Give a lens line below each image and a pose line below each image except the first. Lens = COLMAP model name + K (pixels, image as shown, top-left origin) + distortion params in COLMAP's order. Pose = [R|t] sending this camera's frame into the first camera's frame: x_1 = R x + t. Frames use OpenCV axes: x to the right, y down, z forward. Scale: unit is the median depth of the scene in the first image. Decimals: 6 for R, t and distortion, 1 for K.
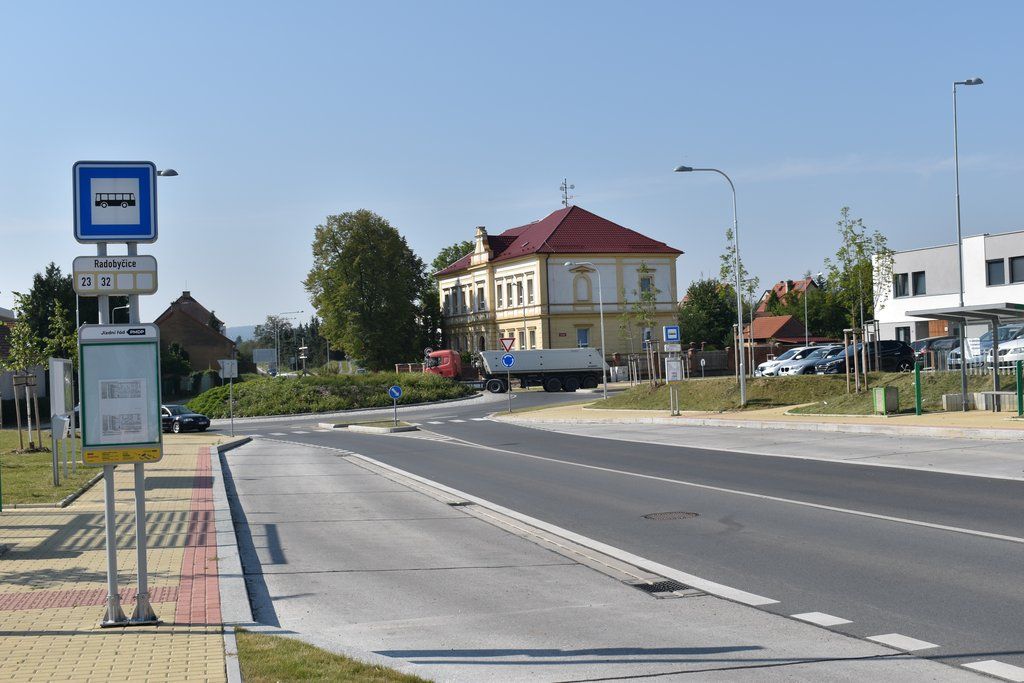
lens RADIAL K [[1159.9, 0, 511.8], [0, 1159.9, 343.2], [0, 0, 1]] dist [-0.059924, 0.000000]
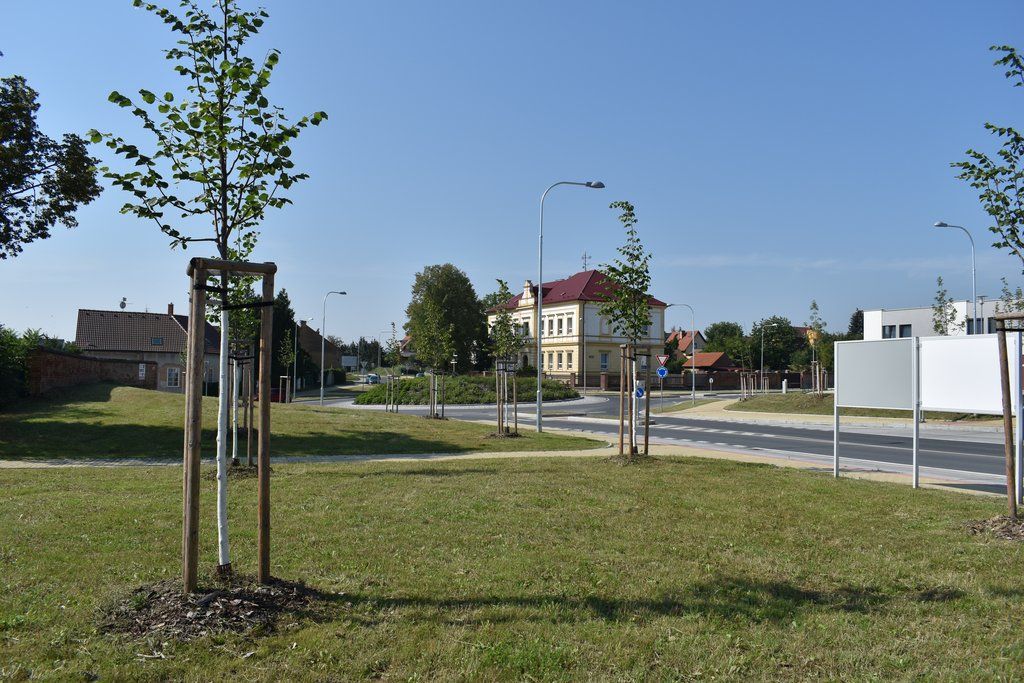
lens RADIAL K [[740.0, 0, 515.0], [0, 740.0, 343.6], [0, 0, 1]] dist [-0.089072, 0.003031]
pose [[0.996538, 0.054008, 0.063206, -0.105585], [-0.052301, 0.998229, -0.028362, 0.007017], [-0.064626, 0.024958, 0.997597, 0.078818]]
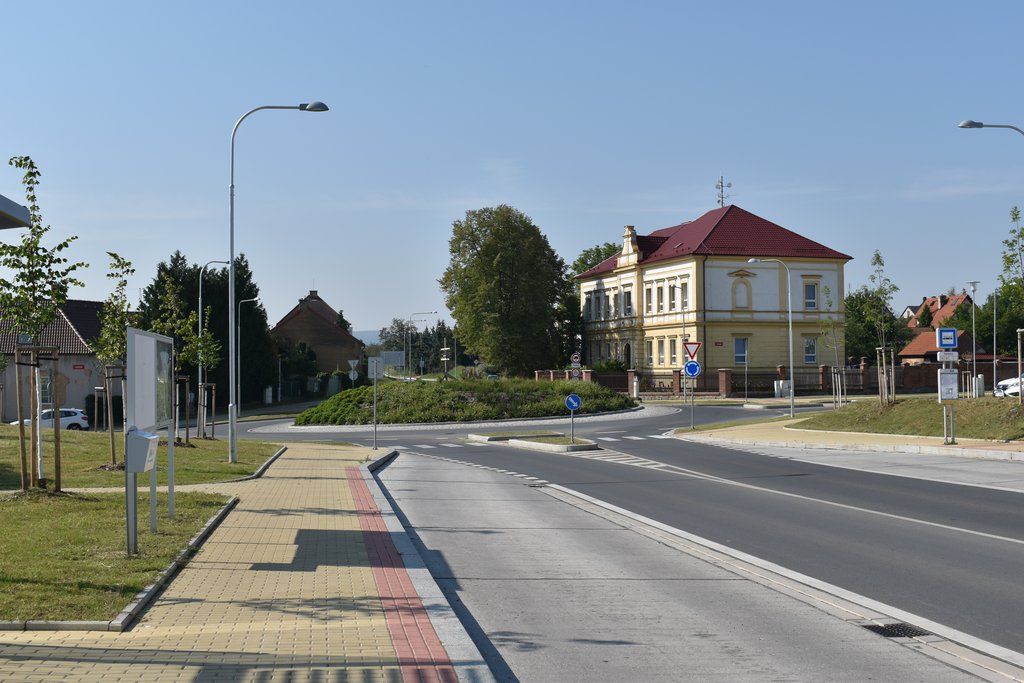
lens RADIAL K [[1171.9, 0, 534.3], [0, 1171.9, 341.8], [0, 0, 1]] dist [-0.050776, 0.000000]
pose [[0.995939, 0.028054, -0.085546, -0.021372], [-0.028857, 0.999550, -0.008169, 0.002629], [0.085278, 0.010605, 0.996301, 0.062043]]
